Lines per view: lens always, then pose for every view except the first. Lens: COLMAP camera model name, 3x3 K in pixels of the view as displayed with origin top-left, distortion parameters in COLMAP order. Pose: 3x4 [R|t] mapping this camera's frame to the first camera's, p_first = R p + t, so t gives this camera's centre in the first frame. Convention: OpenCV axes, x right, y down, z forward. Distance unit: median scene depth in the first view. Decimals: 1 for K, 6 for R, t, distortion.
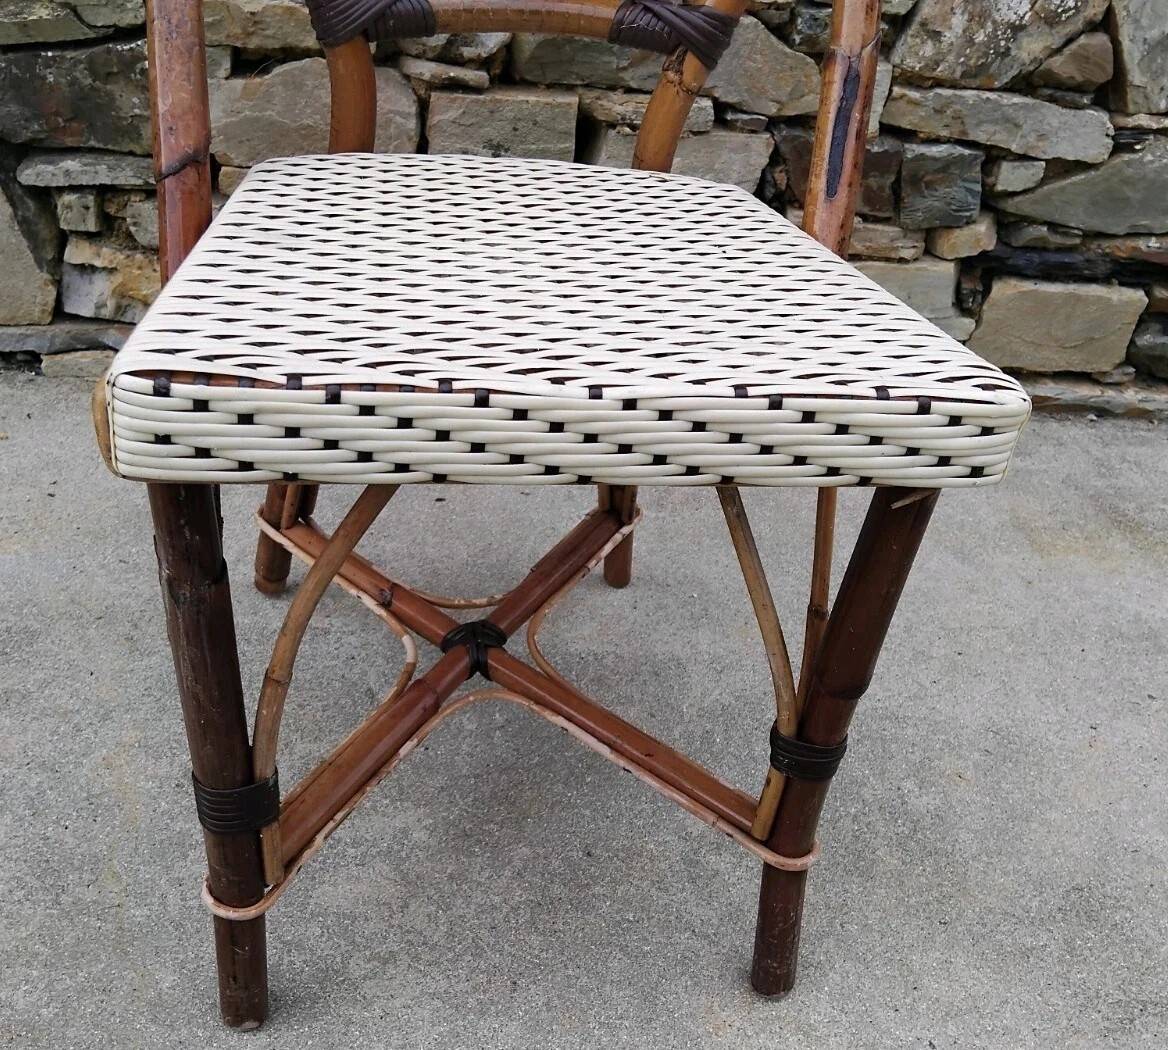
lens RADIAL K [[1213.4, 0, 532.3], [0, 1213.4, 601.3], [0, 0, 1]] dist [0.003228, 0.000000]
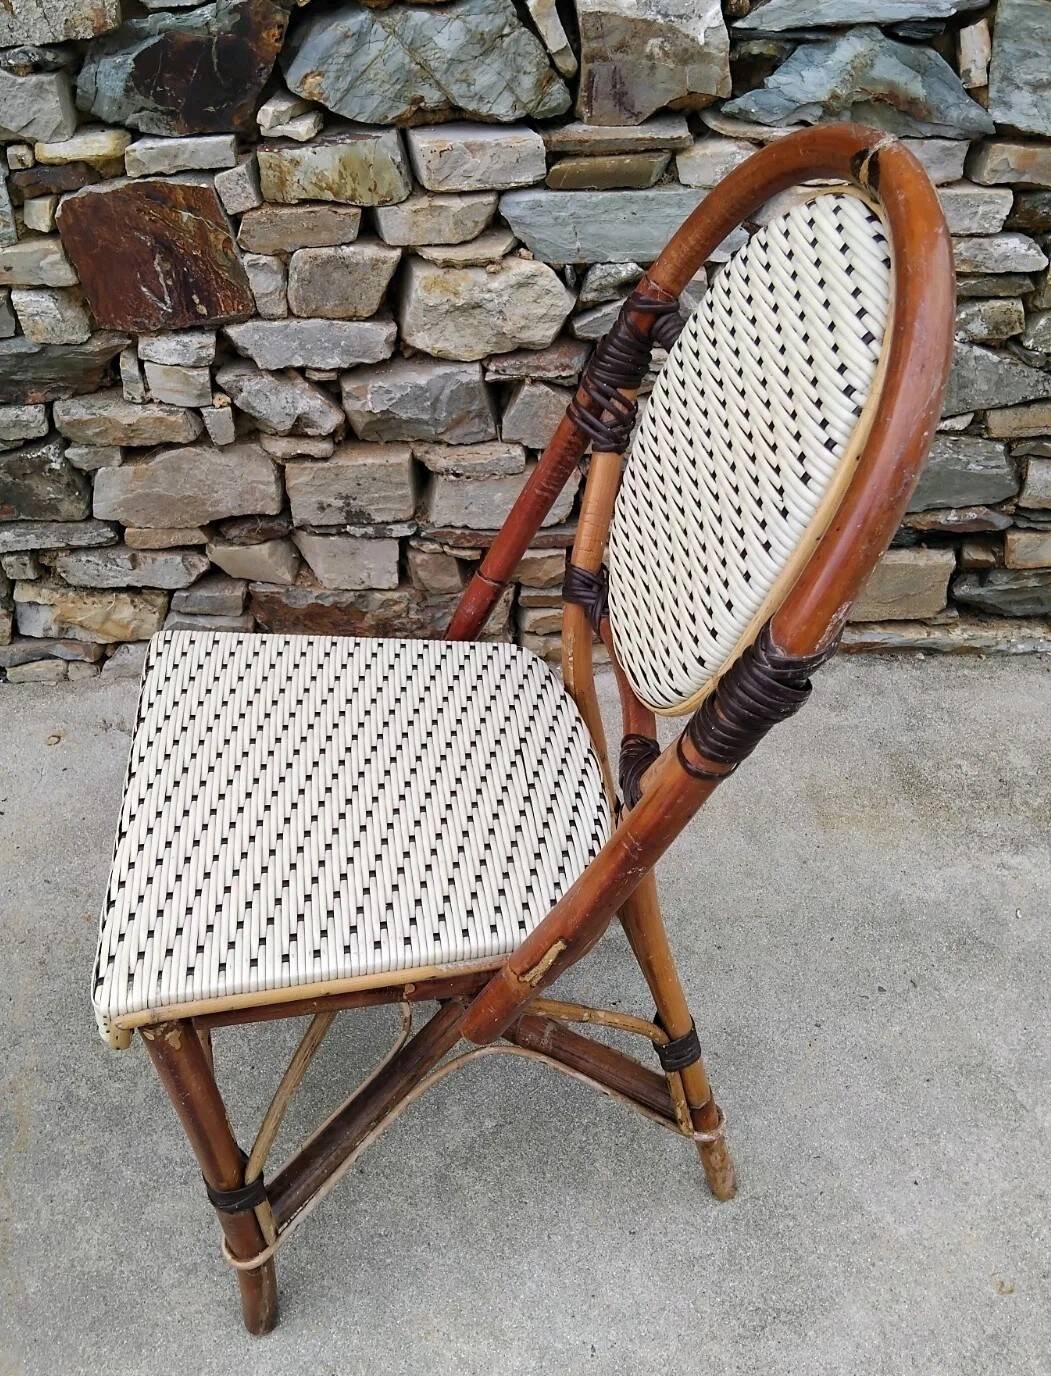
lens RADIAL K [[1183.7, 0, 481.2], [0, 1183.7, 641.8], [0, 0, 1]] dist [0.045416, -0.122969]
pose [[0.990433, -0.043381, -0.130998, 0.256222], [0.048771, 0.998078, 0.038223, -0.277126], [0.129088, -0.044246, 0.990645, -0.144845]]
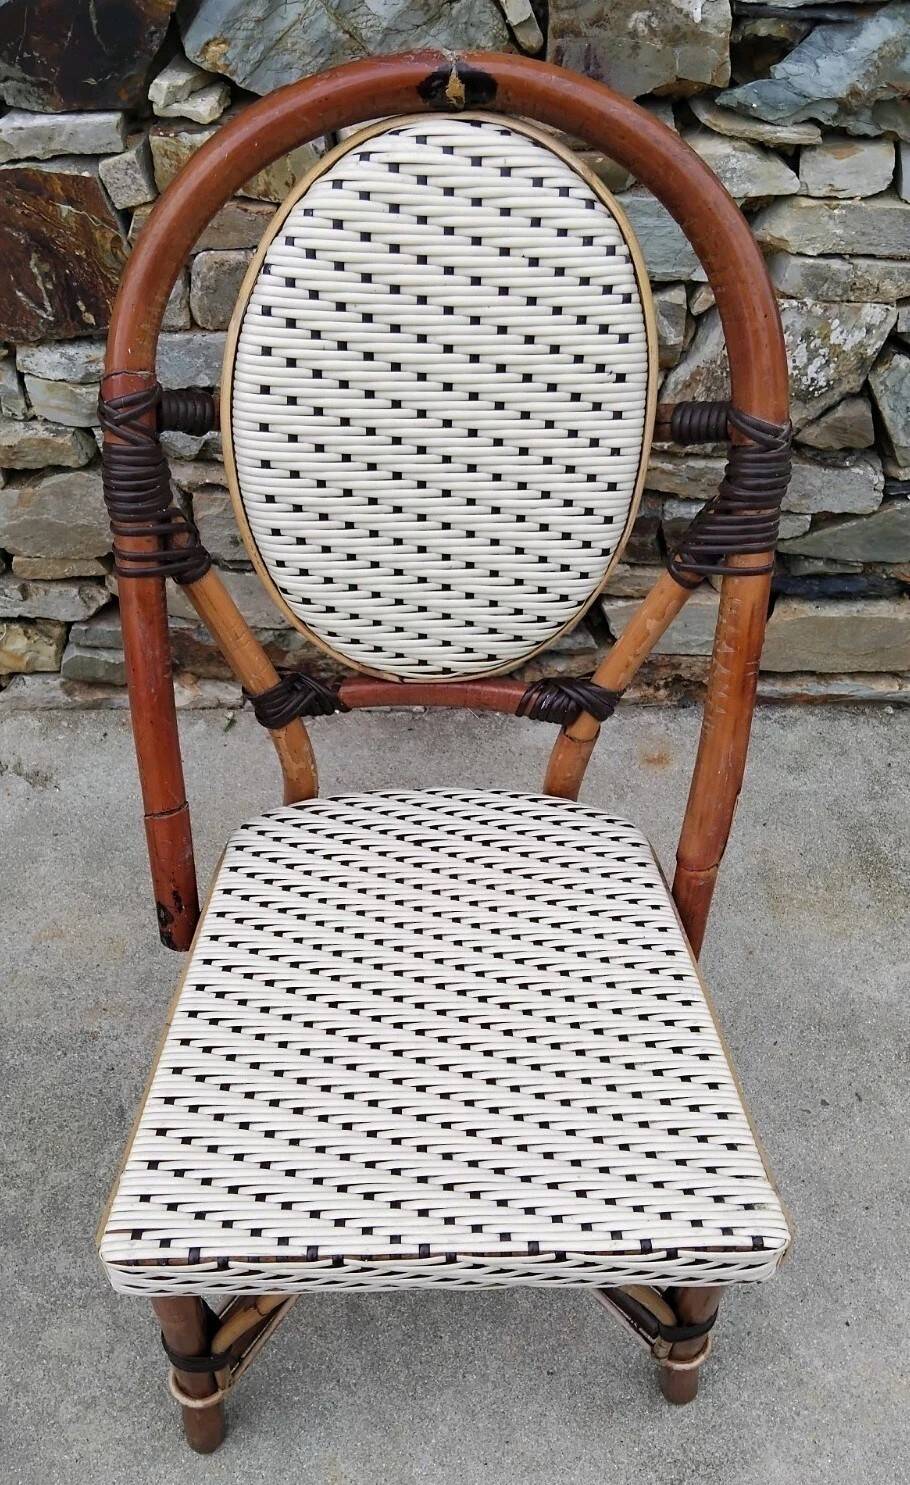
lens RADIAL K [[1196.7, 0, 440.8], [0, 1196.7, 755.1], [0, 0, 1]] dist [0.025360, -0.084929]
pose [[0.993009, 0.003226, -0.117997, 0.254841], [0.021366, 0.978202, 0.206555, -0.405466], [0.116091, -0.207632, 0.971294, -0.028828]]
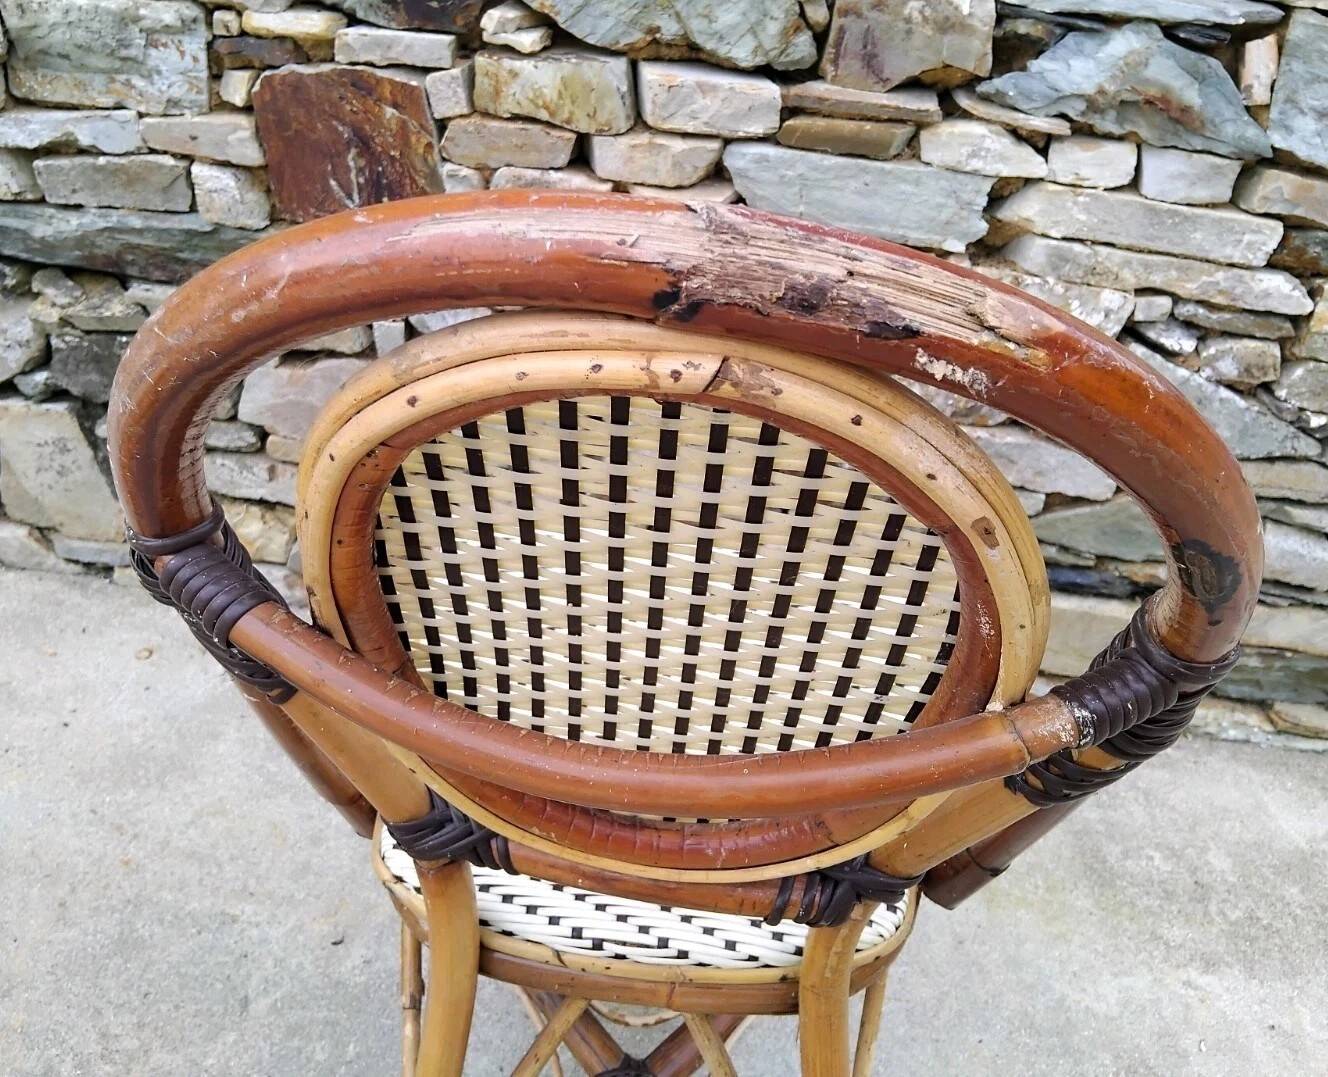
lens RADIAL K [[1187.5, 0, 645.7], [0, 1187.5, 482.4], [0, 0, 1]] dist [0.067247, -0.169035]
pose [[0.982658, 0.100278, -0.155972, 0.267401], [-0.116184, 0.988535, -0.096436, -0.254396], [0.144513, 0.112885, 0.983043, -0.027251]]
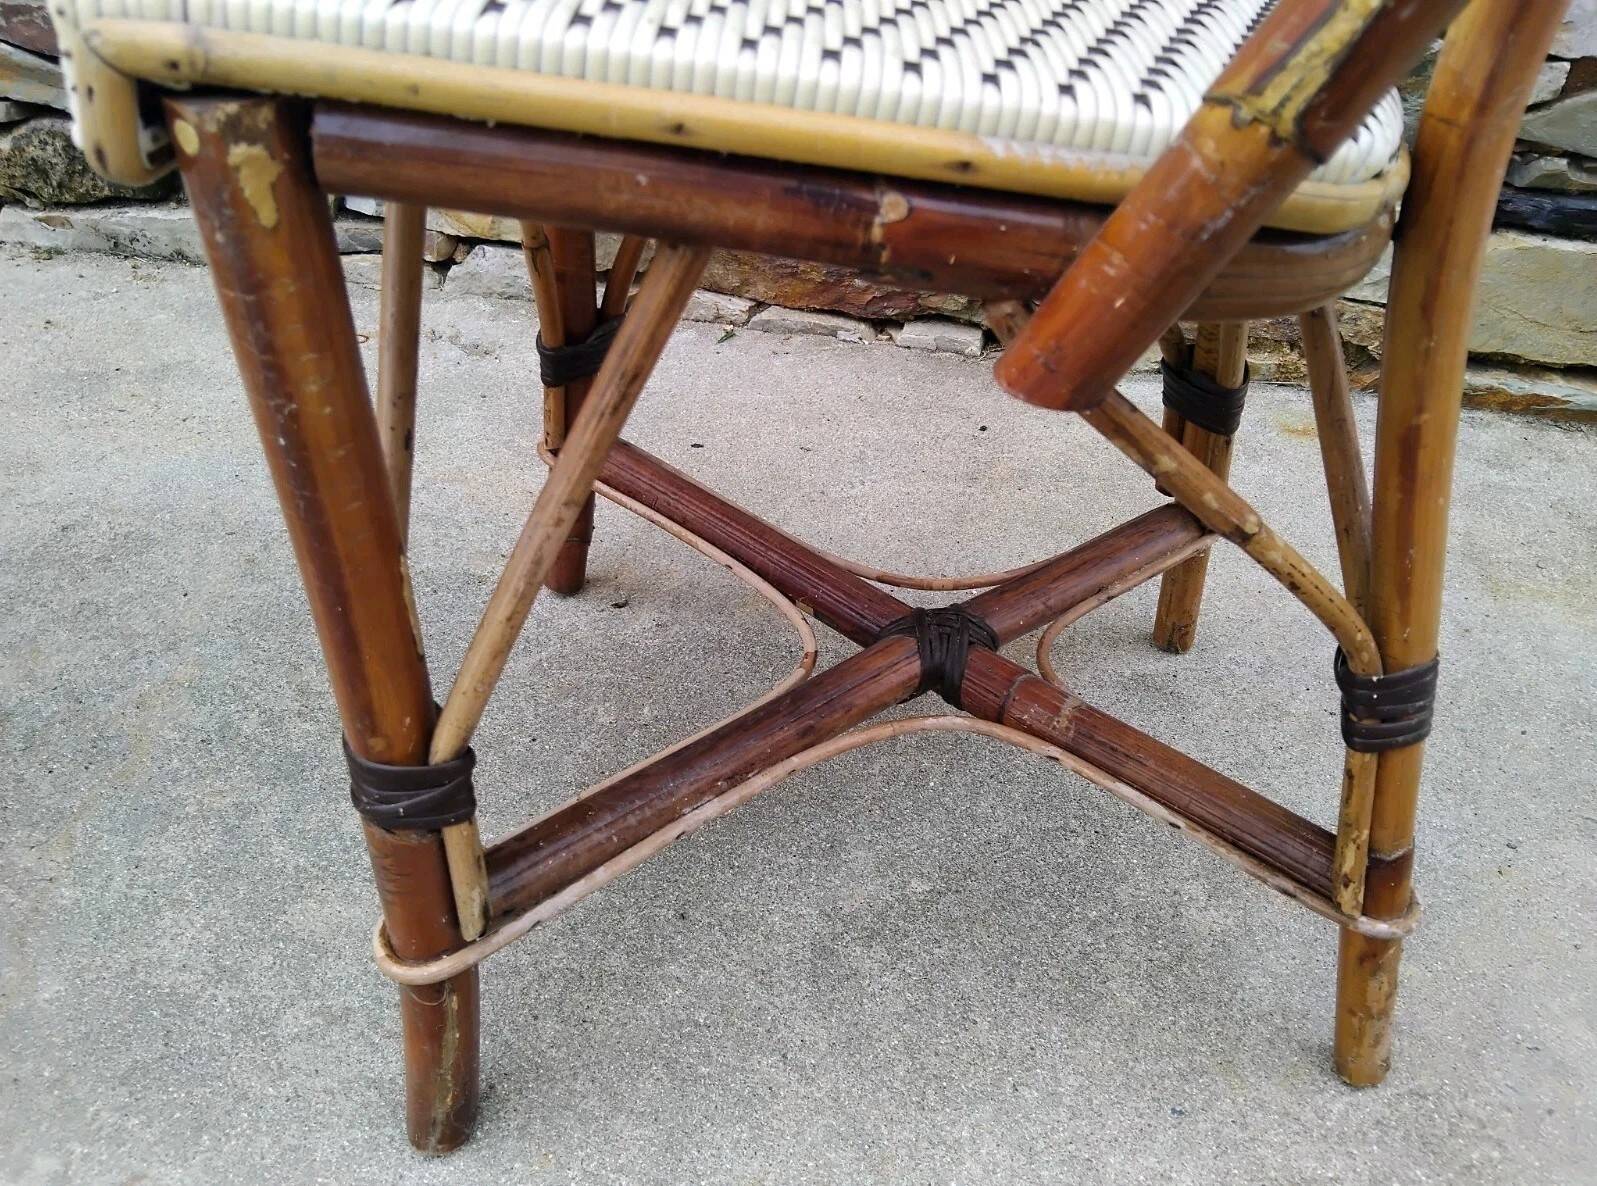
lens RADIAL K [[1182.1, 0, 795.5], [0, 1182.1, 615.6], [0, 0, 1]] dist [0.023689, -0.065002]
pose [[0.971875, 0.115415, -0.205276, 0.165533], [-0.115466, 0.993242, 0.011769, 0.013141], [0.205247, 0.012264, 0.978633, 0.236424]]
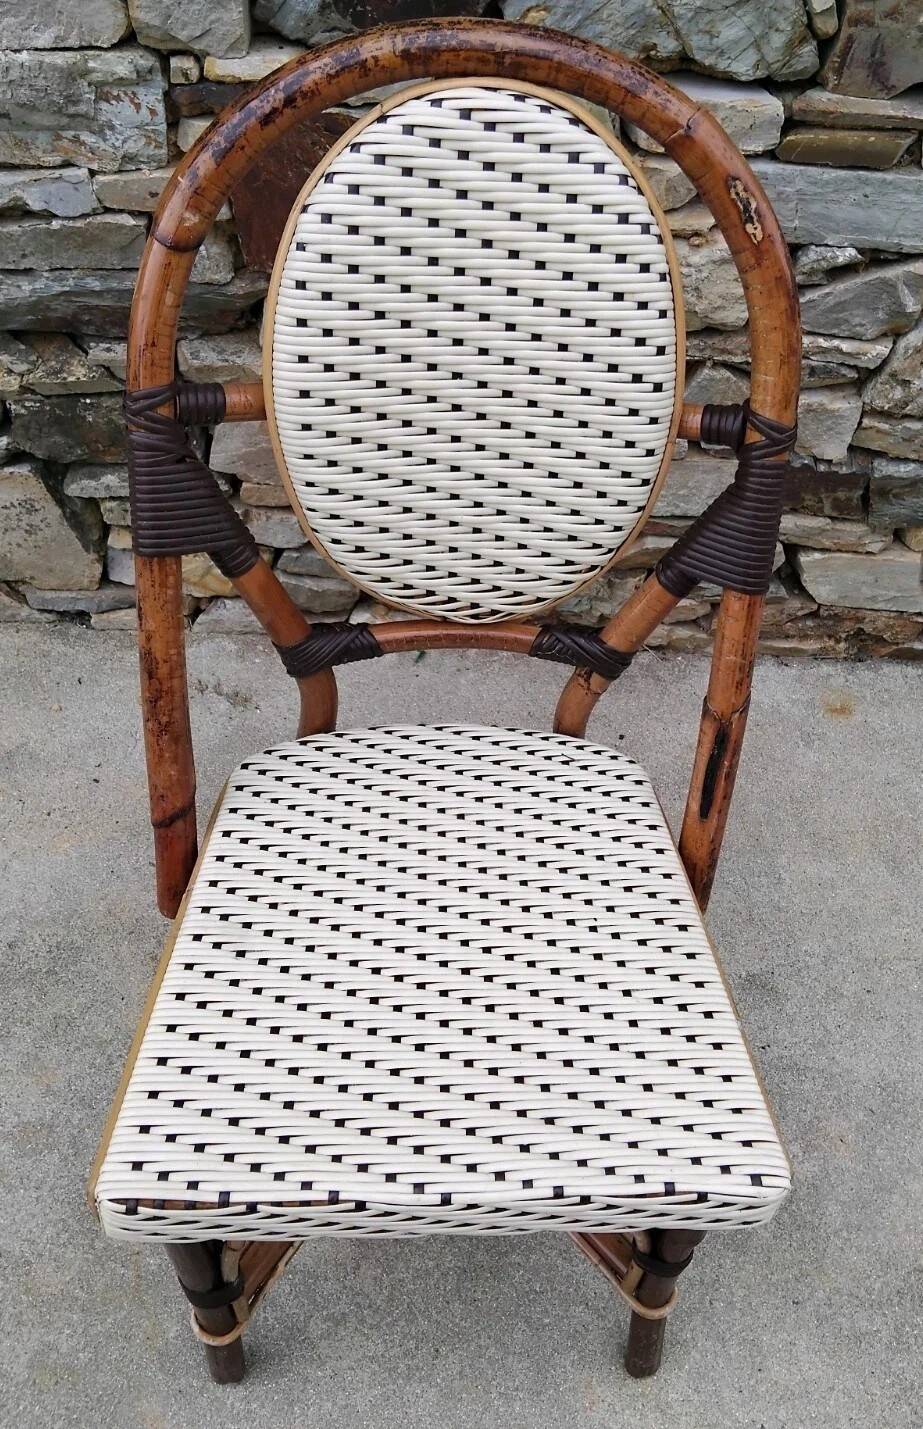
lens RADIAL K [[1181.9, 0, 473.4], [0, 1181.9, 636.6], [0, 0, 1]] dist [0.018234, -0.081072]
pose [[0.994284, 0.042610, -0.097898, 0.071512], [-0.029035, 0.990266, 0.136123, -0.378537], [0.102745, -0.132502, 0.985843, -0.072323]]
